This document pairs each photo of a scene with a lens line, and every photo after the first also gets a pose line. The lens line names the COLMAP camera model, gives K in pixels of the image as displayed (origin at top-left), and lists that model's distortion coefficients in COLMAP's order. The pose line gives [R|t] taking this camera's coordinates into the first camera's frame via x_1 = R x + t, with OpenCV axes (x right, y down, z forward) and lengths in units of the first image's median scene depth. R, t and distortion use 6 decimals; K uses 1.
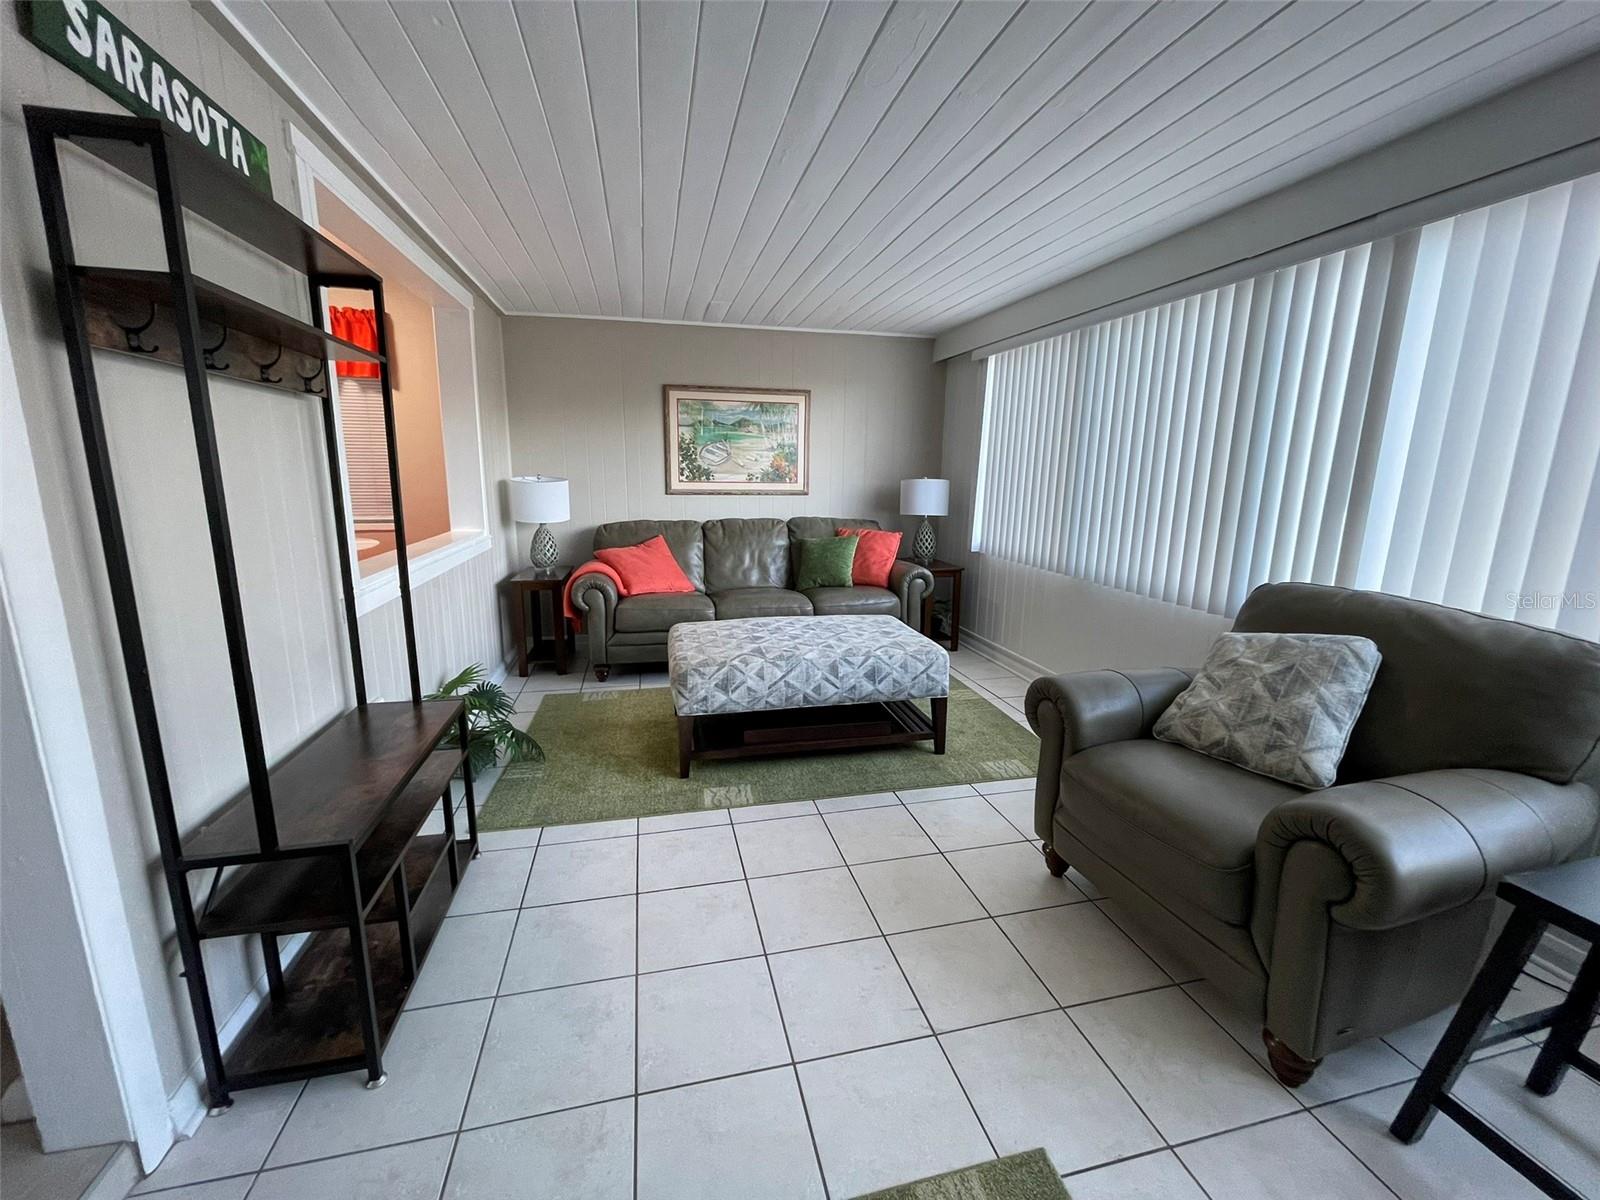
lens RADIAL K [[639.4, 0, 800.0], [0, 639.4, 600.0], [0, 0, 1]] dist [-0.000397, -0.000278]
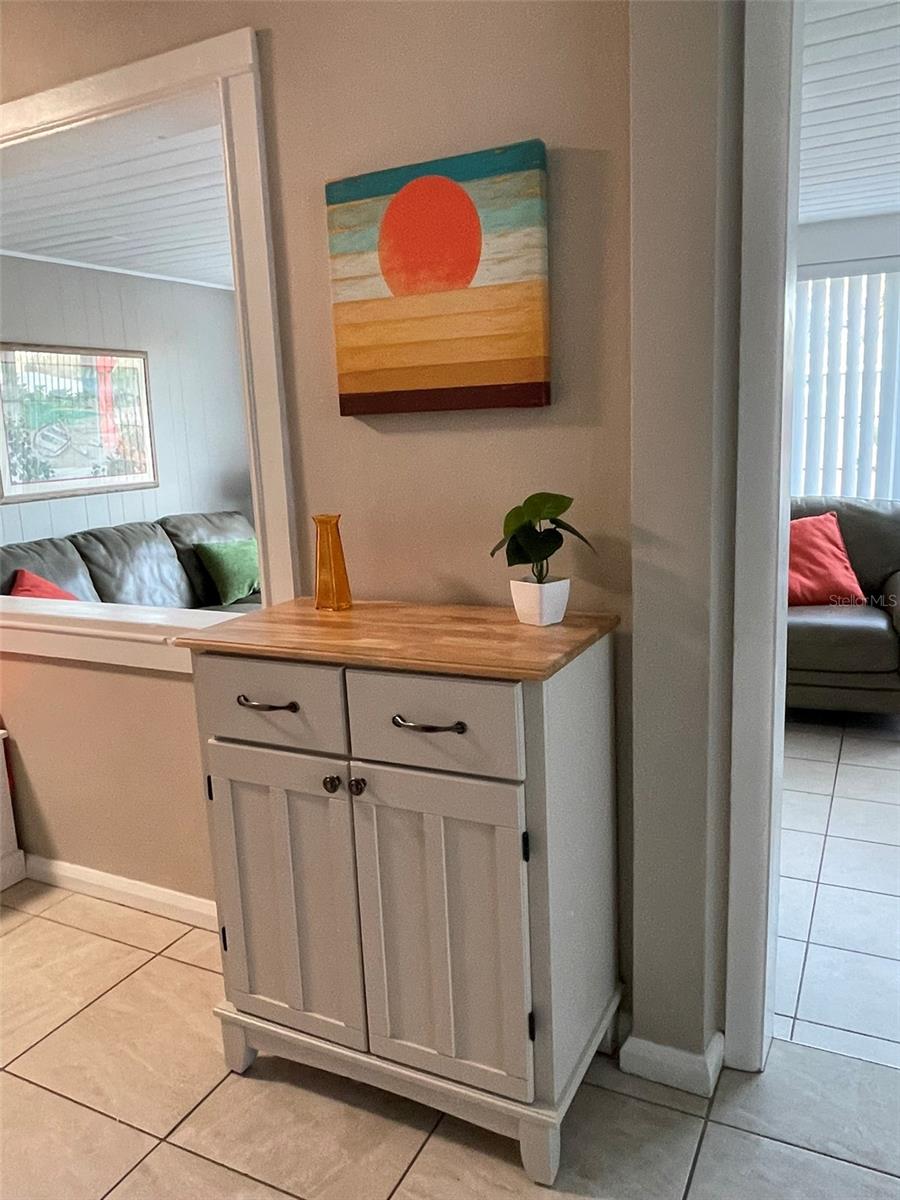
lens RADIAL K [[887.0, 0, 450.0], [0, 887.0, 600.0], [0, 0, 1]] dist [0.005058, 0.001234]
pose [[0.644205, -0.190235, 0.740817, -0.599825], [0.199269, 0.976870, 0.077569, -0.047532], [-0.738439, 0.097652, 0.667213, 0.053124]]
